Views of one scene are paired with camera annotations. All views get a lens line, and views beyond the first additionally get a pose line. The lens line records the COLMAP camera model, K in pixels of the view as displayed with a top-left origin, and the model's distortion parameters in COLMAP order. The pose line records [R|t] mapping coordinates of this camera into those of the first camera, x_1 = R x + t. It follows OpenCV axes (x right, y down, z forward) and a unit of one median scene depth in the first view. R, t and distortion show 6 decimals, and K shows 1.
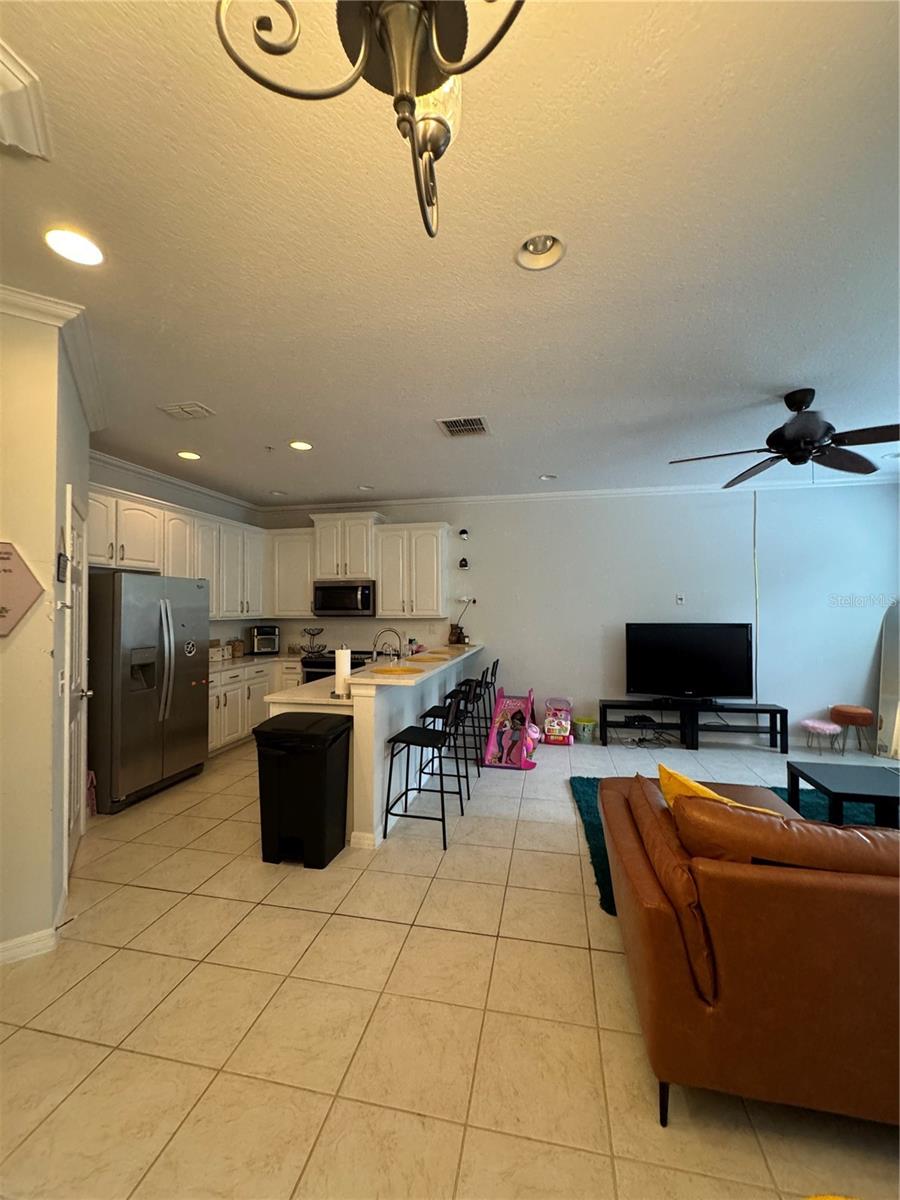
lens RADIAL K [[480.5, 0, 445.9], [0, 480.5, 603.6], [0, 0, 1]] dist [0.002901, 0.000248]
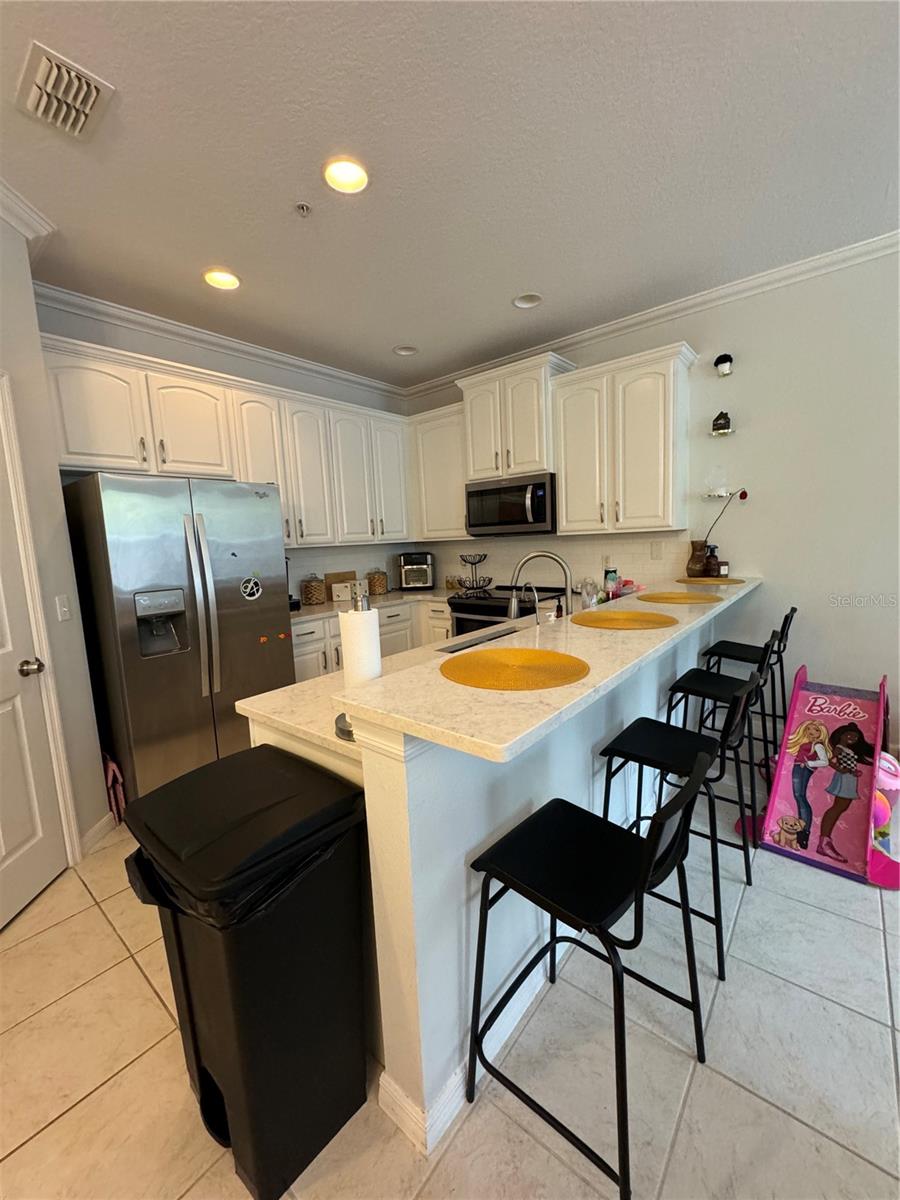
lens RADIAL K [[480.5, 0, 454.9], [0, 480.5, 596.8], [0, 0, 1]] dist [0.002901, 0.000248]
pose [[0.894849, 0.018545, -0.445983, 0.014512], [0.045548, 0.990128, 0.132562, 0.020589], [0.444039, -0.138937, 0.885170, 0.387731]]
